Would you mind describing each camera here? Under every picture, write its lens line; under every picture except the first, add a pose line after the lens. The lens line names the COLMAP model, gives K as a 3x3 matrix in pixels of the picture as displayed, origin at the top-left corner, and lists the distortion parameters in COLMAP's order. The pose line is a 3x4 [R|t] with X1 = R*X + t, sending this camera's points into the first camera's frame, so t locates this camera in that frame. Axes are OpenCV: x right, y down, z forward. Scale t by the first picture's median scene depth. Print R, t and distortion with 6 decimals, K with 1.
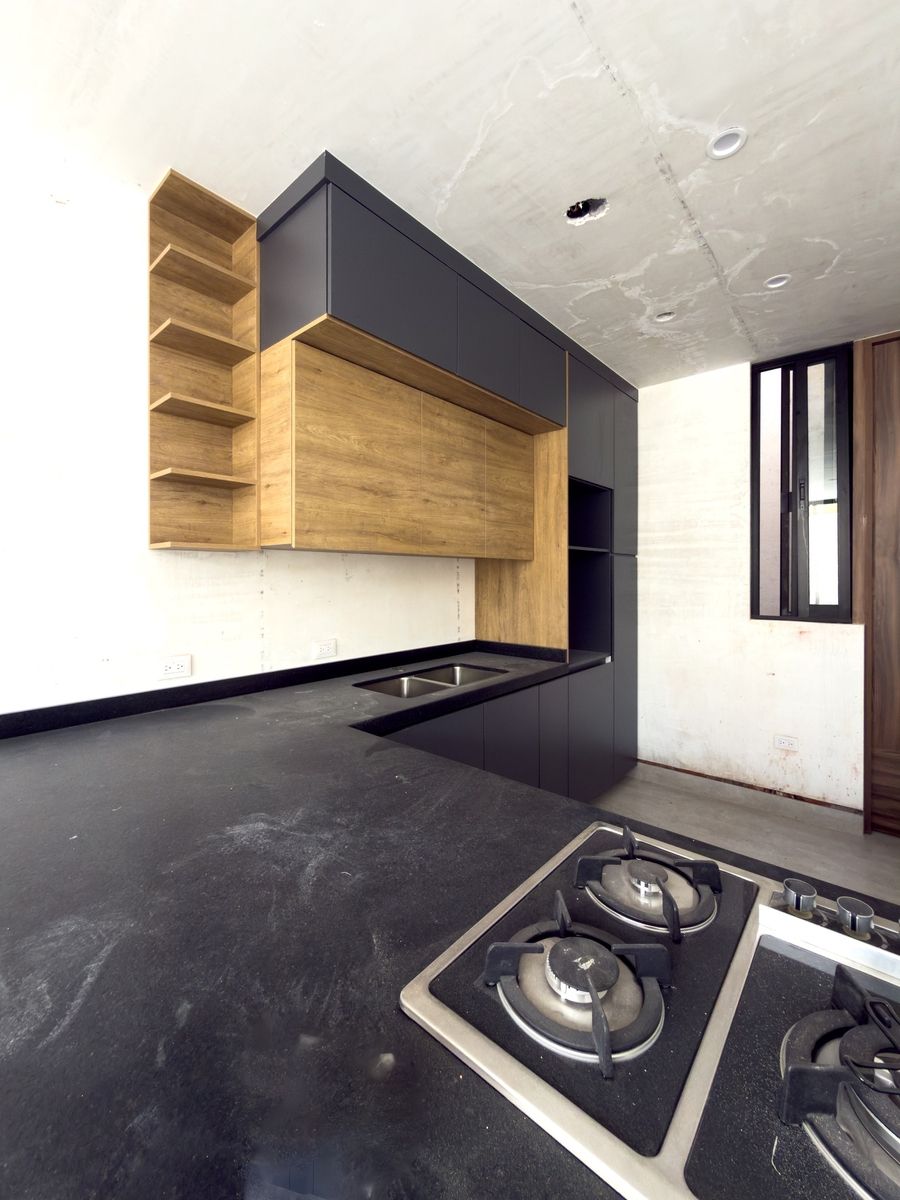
lens RADIAL K [[489.7, 0, 447.6], [0, 489.7, 576.4], [0, 0, 1]] dist [-0.000604, -0.000017]
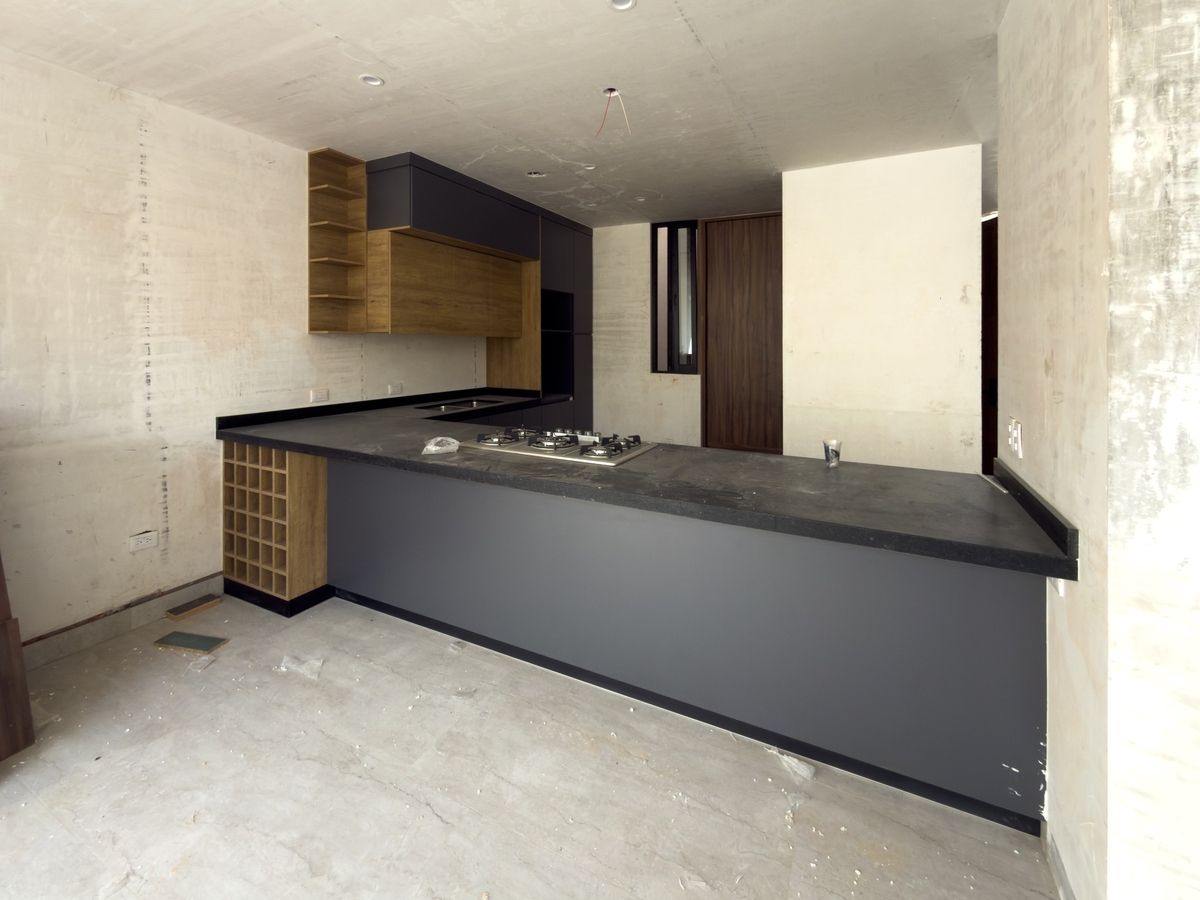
lens RADIAL K [[523.2, 0, 598.5], [0, 523.2, 348.9], [0, 0, 1]] dist [-0.001081, -0.000051]
pose [[0.970765, 0.002115, 0.240025, 0.003348], [-0.004191, 0.999958, 0.008140, -0.010938], [-0.239997, -0.008908, 0.970733, -0.828579]]
